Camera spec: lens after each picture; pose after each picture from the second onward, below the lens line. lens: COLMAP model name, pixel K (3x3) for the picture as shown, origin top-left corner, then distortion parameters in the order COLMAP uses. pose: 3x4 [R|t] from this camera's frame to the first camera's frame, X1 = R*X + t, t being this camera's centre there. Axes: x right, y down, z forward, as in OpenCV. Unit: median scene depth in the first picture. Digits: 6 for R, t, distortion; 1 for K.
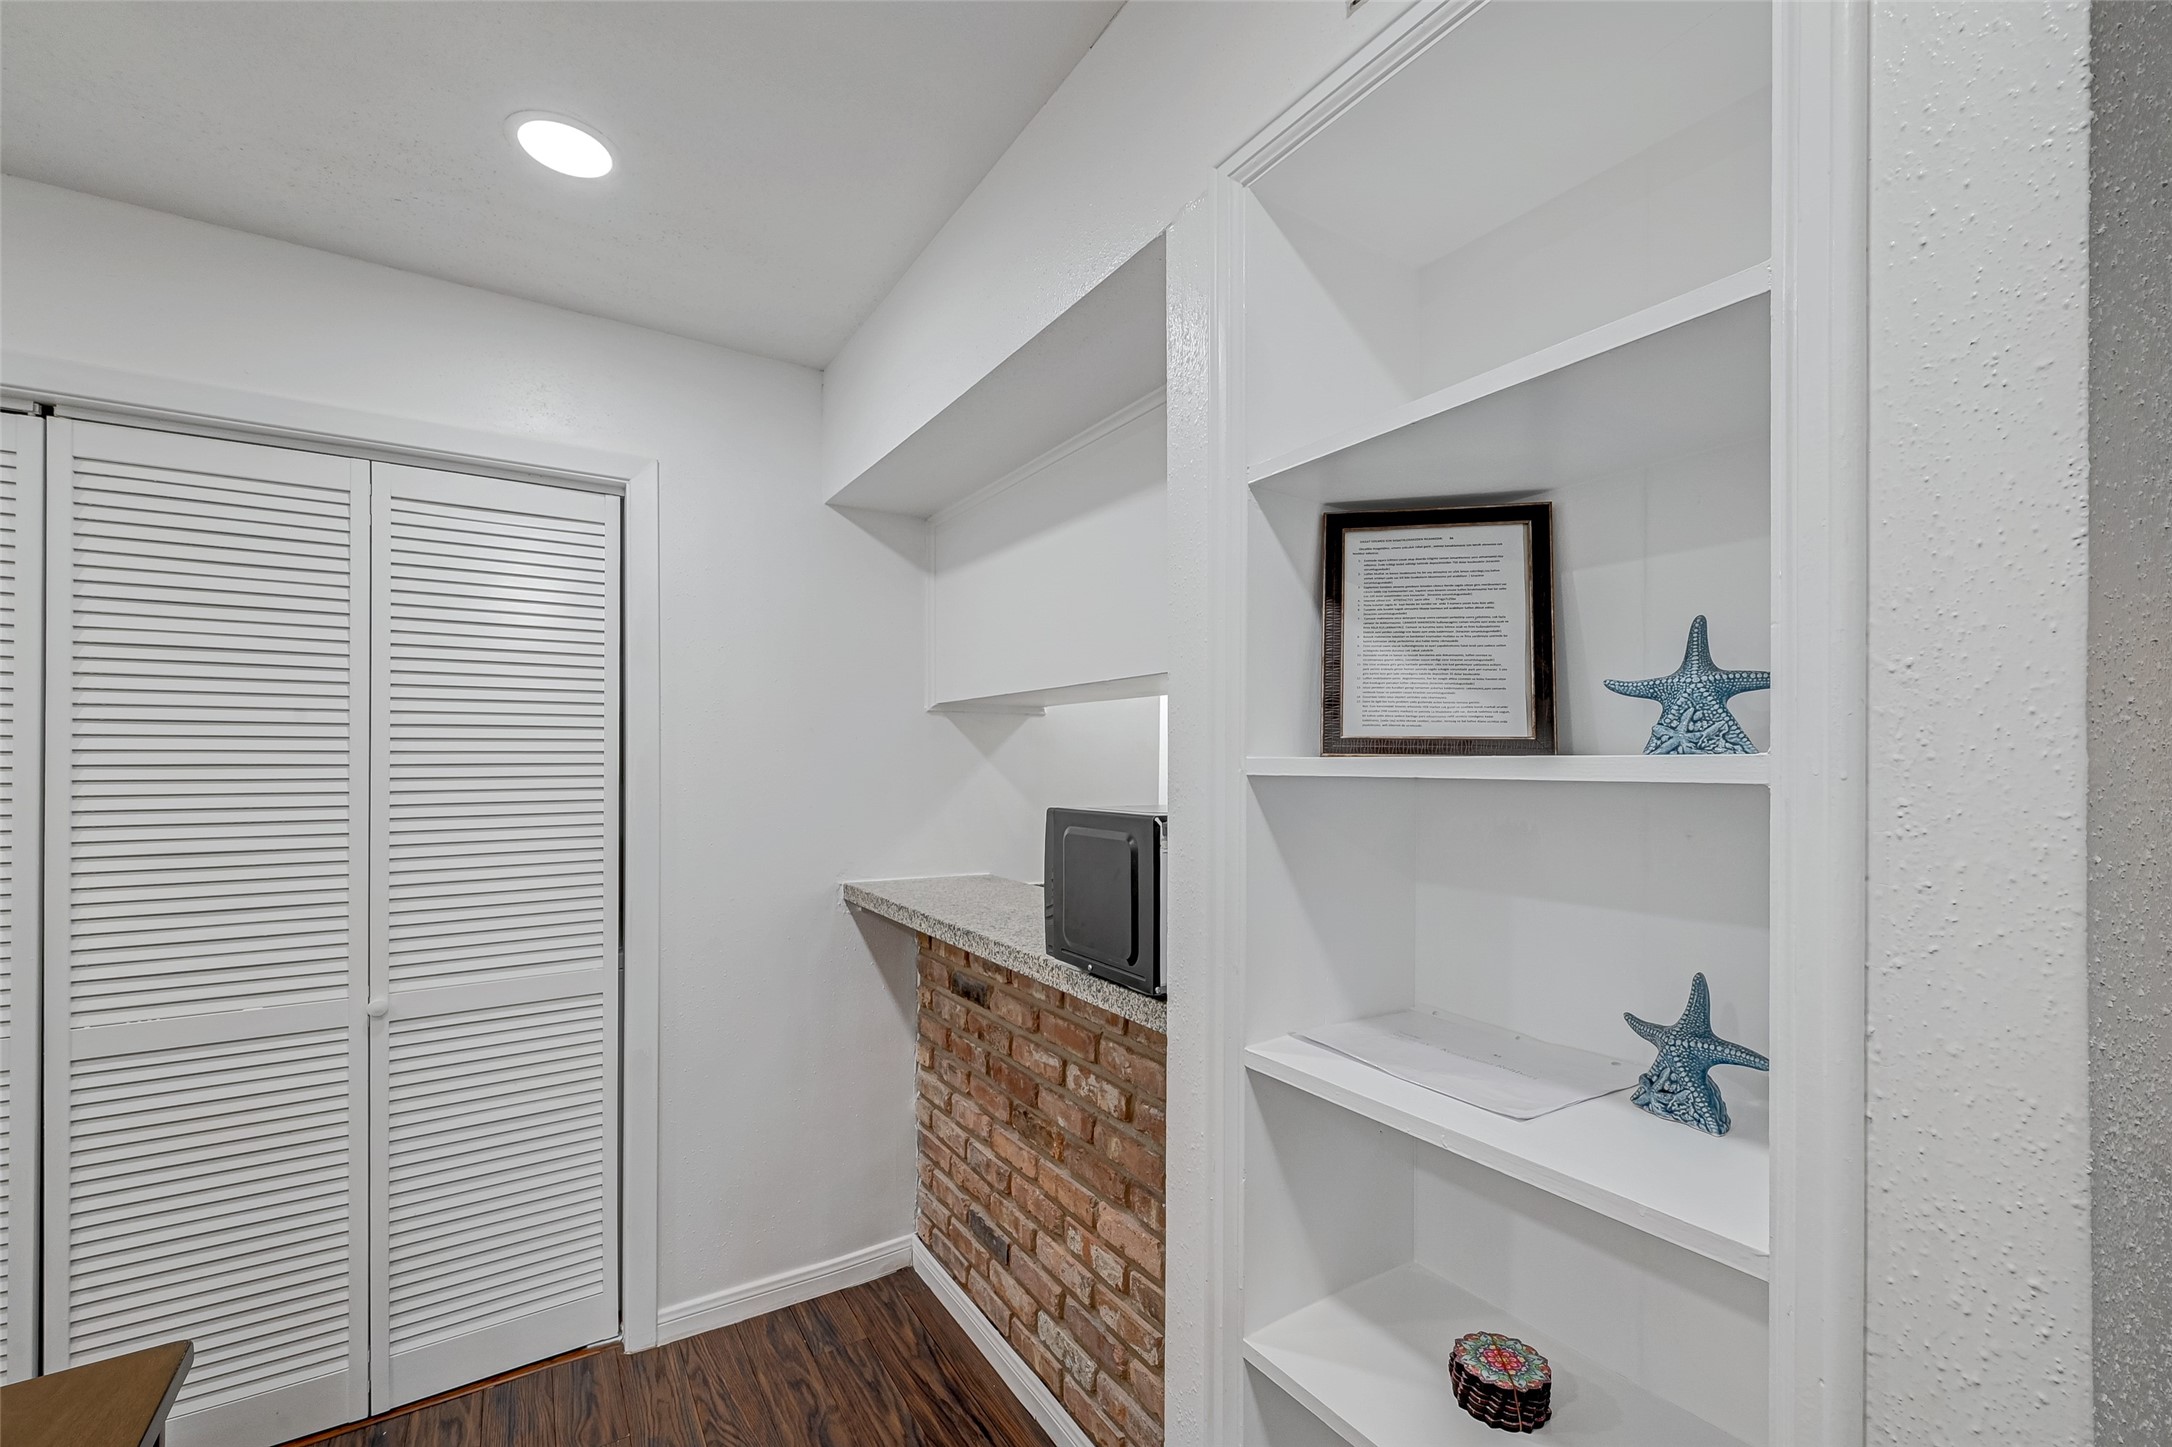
lens RADIAL K [[871.9, 0, 1093.5], [0, 871.9, 758.3], [0, 0, 1]] dist [-0.001827, 0.000631]
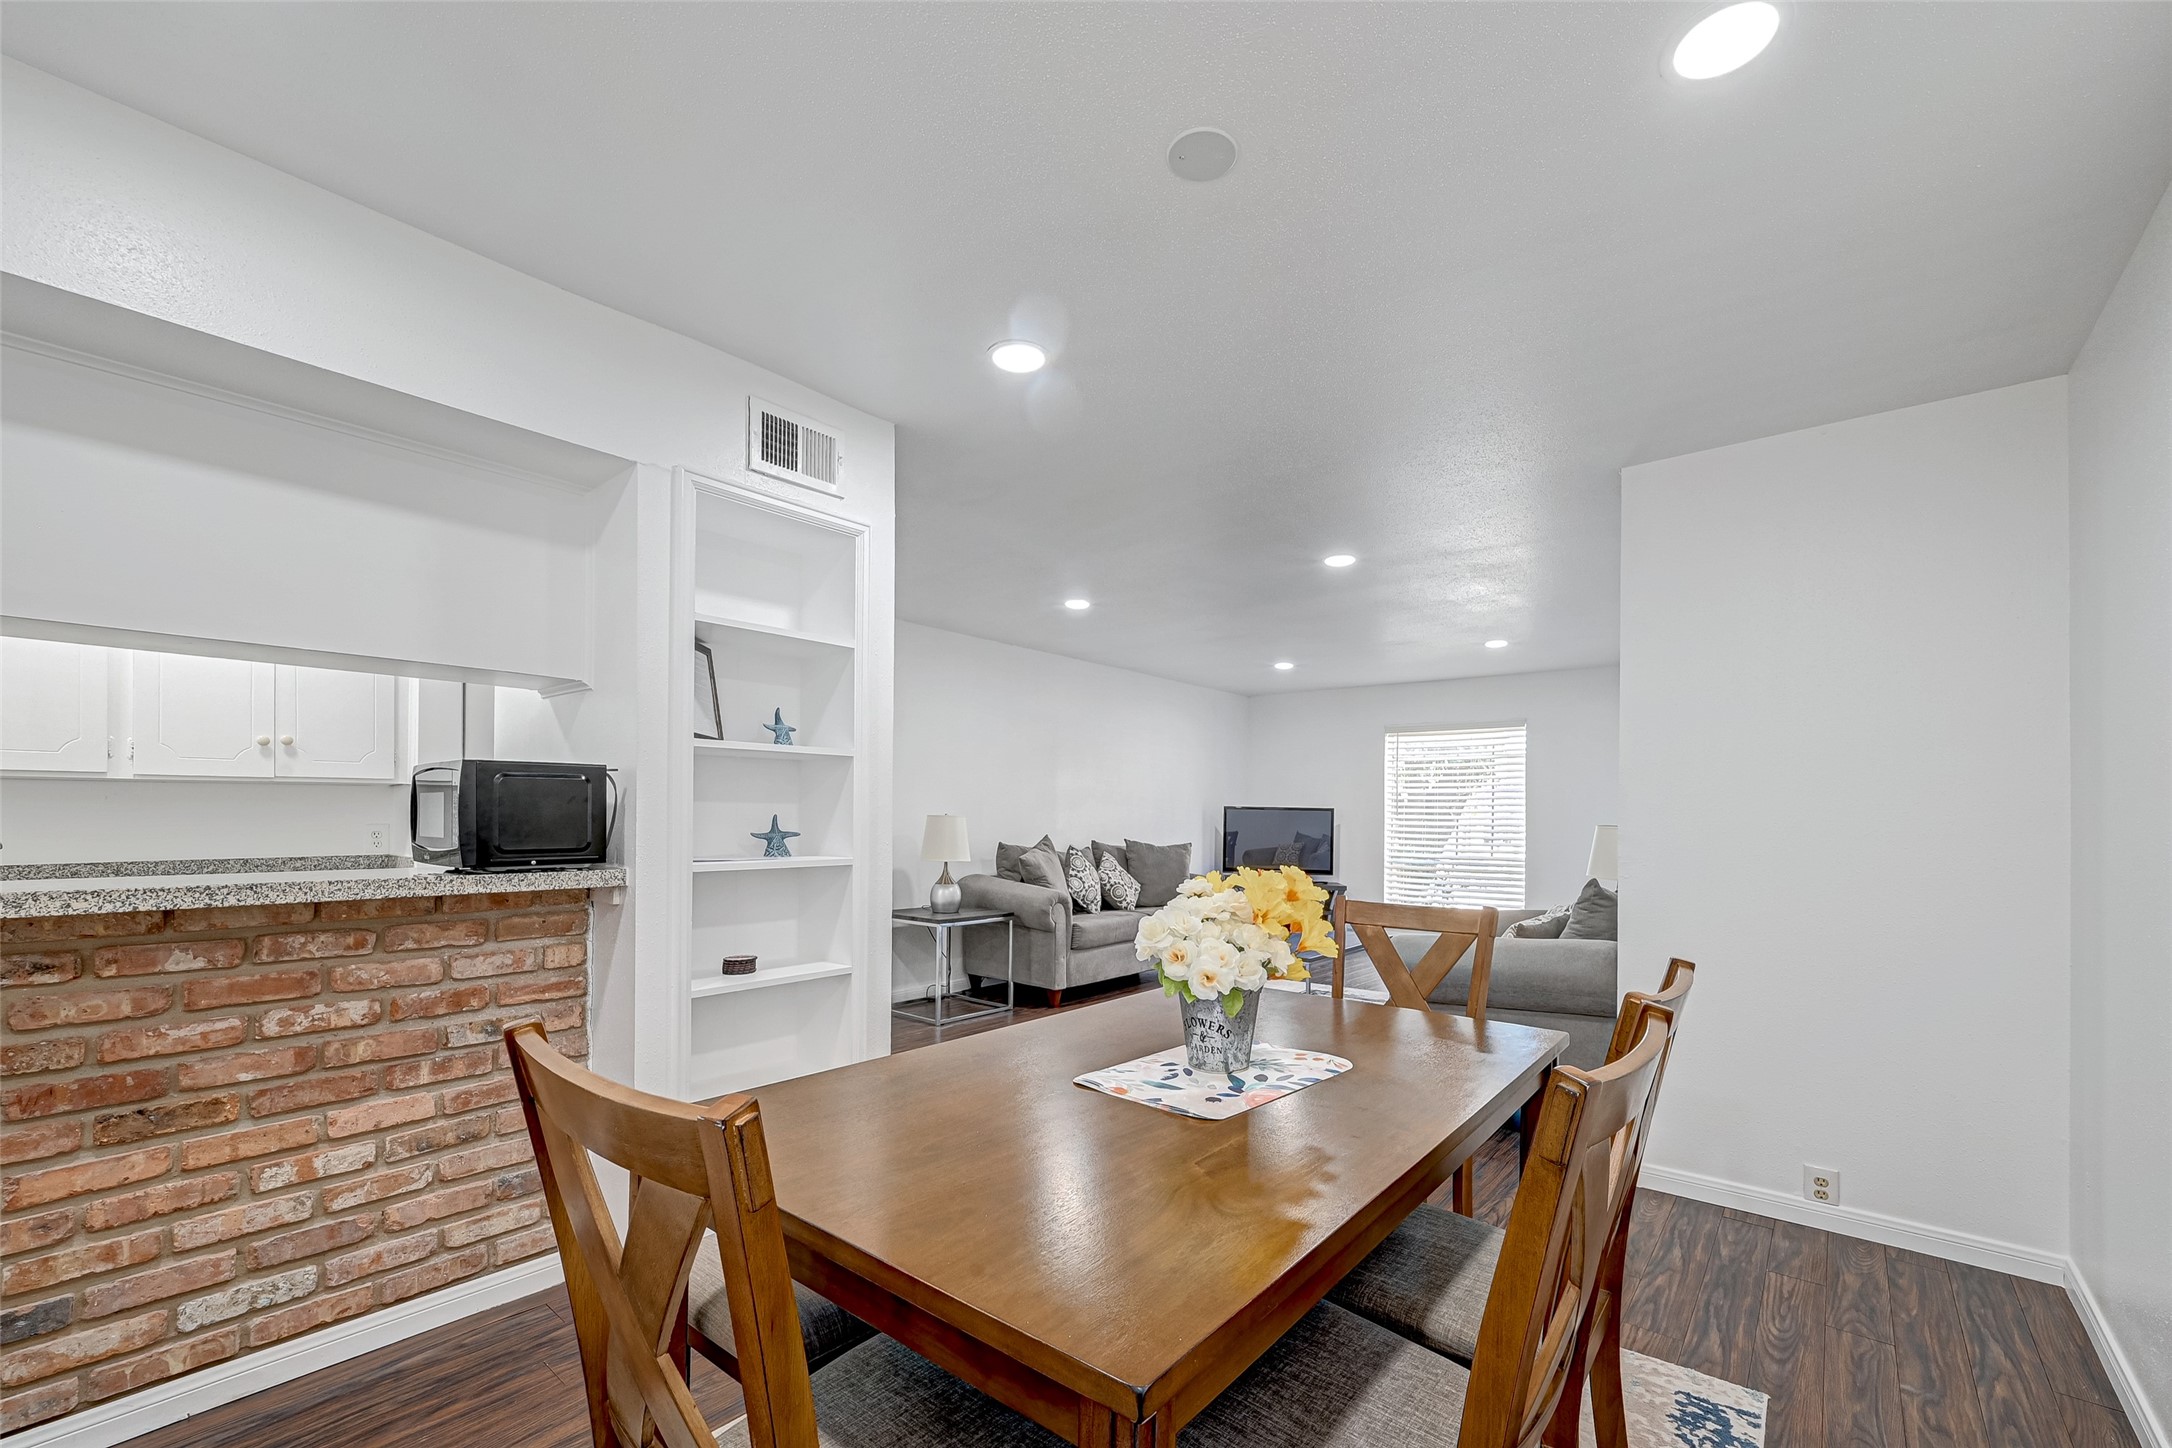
lens RADIAL K [[871.9, 0, 1077.5], [0, 871.9, 806.1], [0, 0, 1]] dist [-0.001827, 0.000631]
pose [[-0.281010, 0.003321, 0.959699, -1.316313], [-0.015476, 0.999848, -0.007991, 0.102985], [-0.959580, -0.017098, -0.280916, 0.383437]]
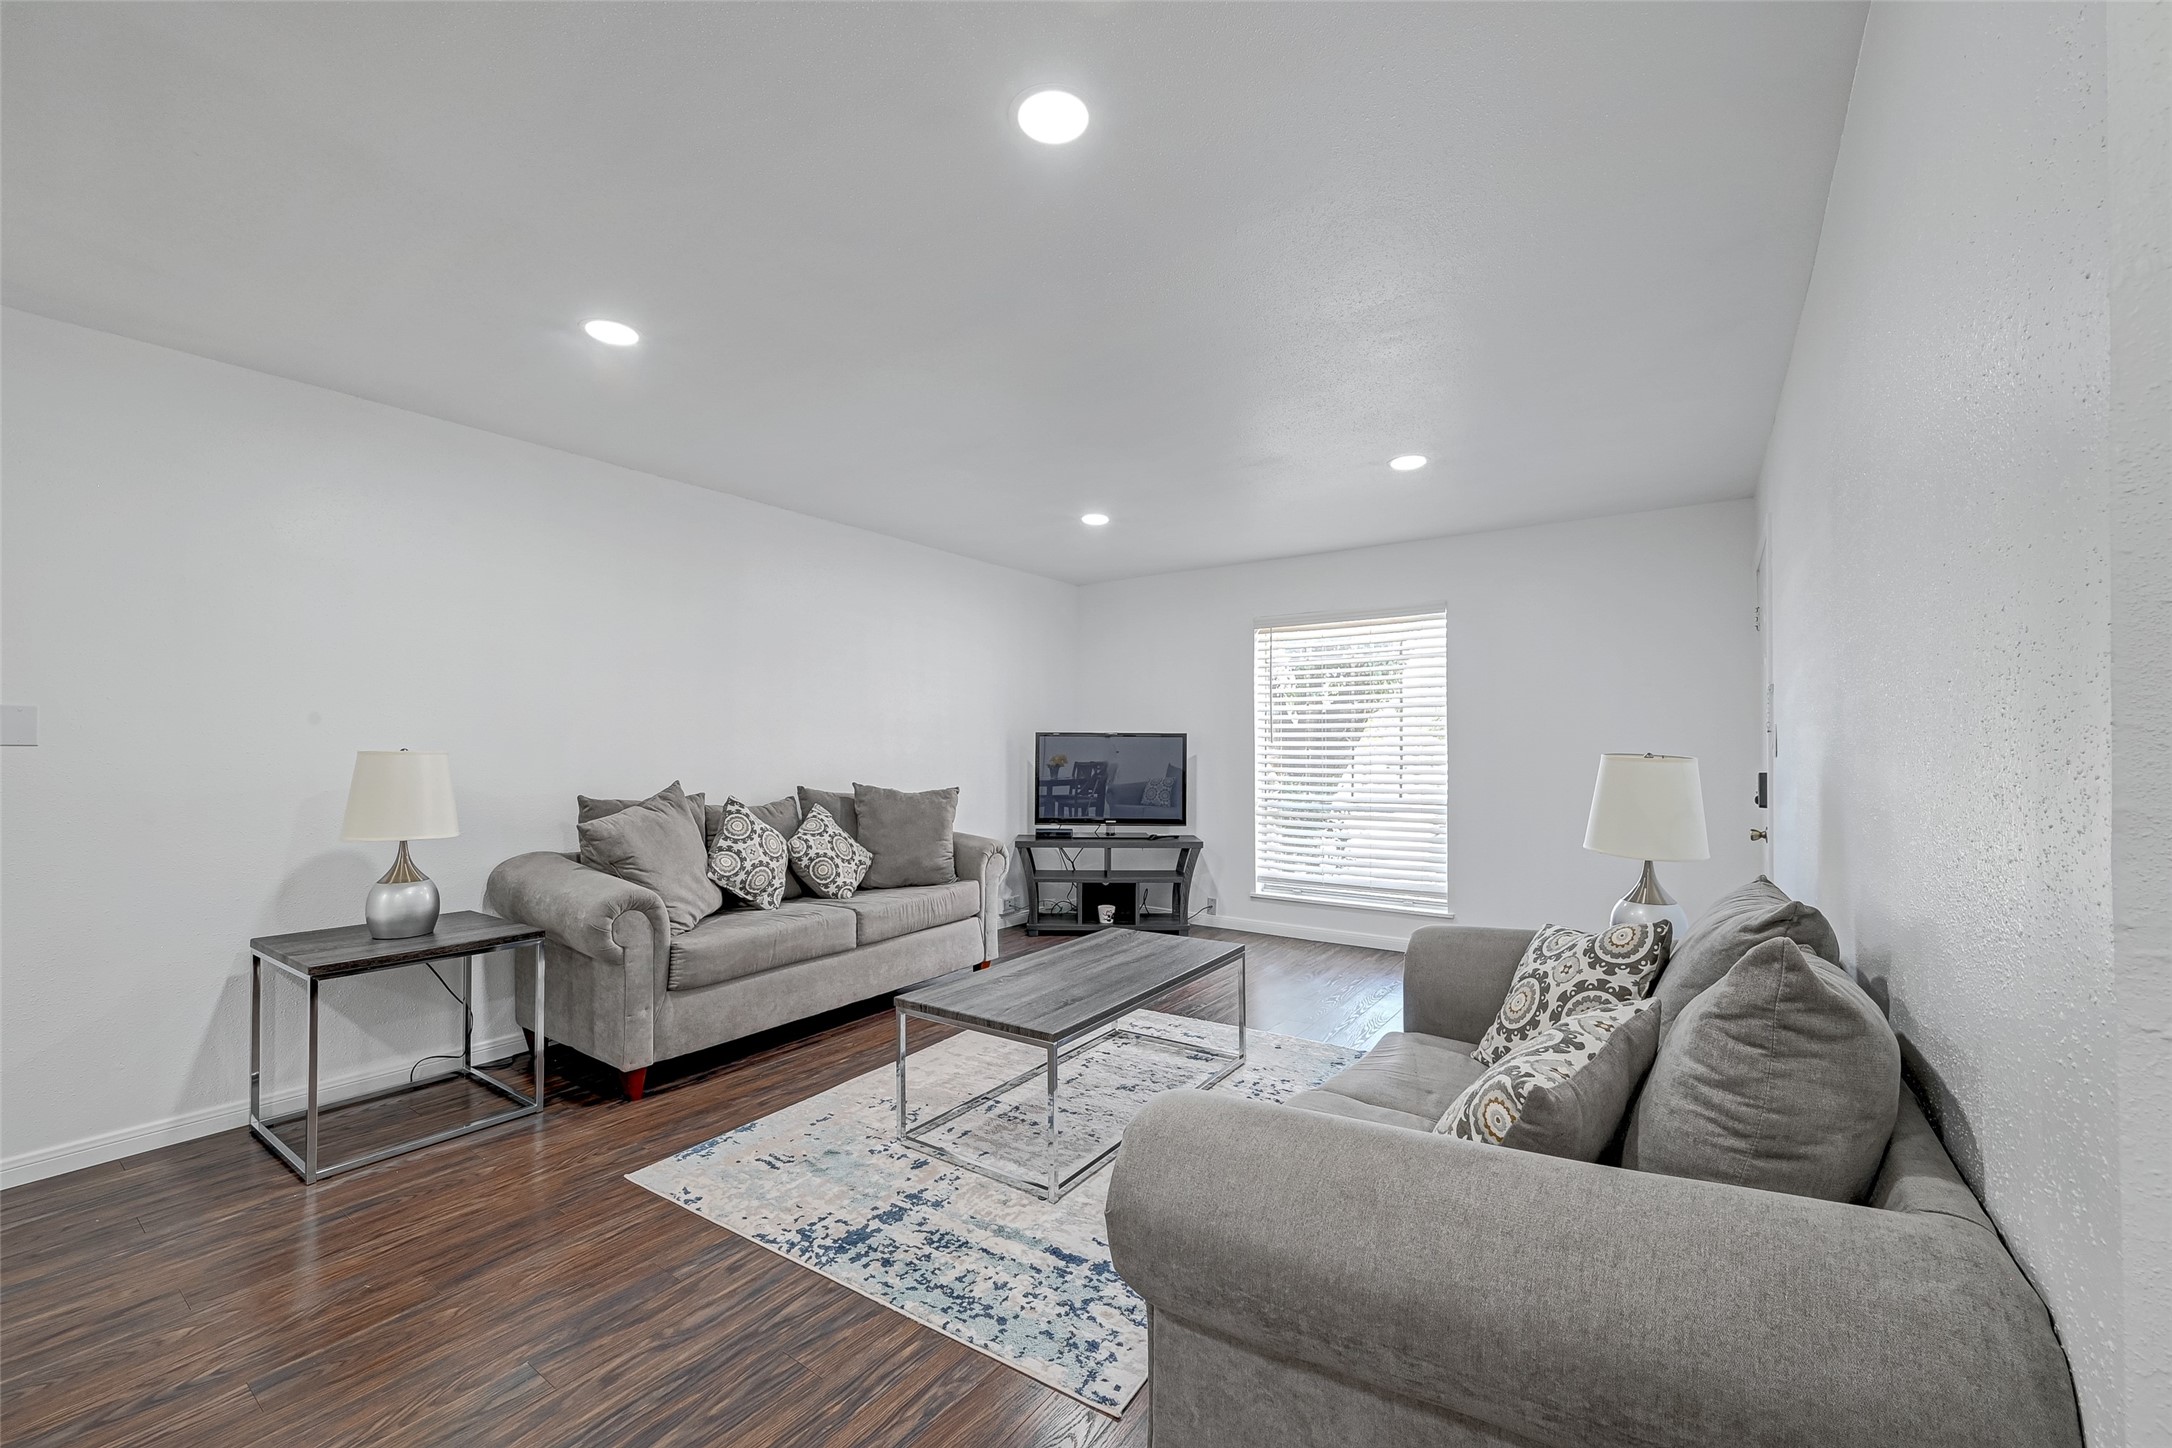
lens RADIAL K [[871.9, 0, 1083.1], [0, 871.9, 740.0], [0, 0, 1]] dist [-0.001827, 0.000631]
pose [[-0.374232, 0.003277, 0.927329, -0.184440], [-0.003429, 0.999982, -0.004917, 0.100848], [-0.927329, -0.005020, -0.374214, -0.624530]]
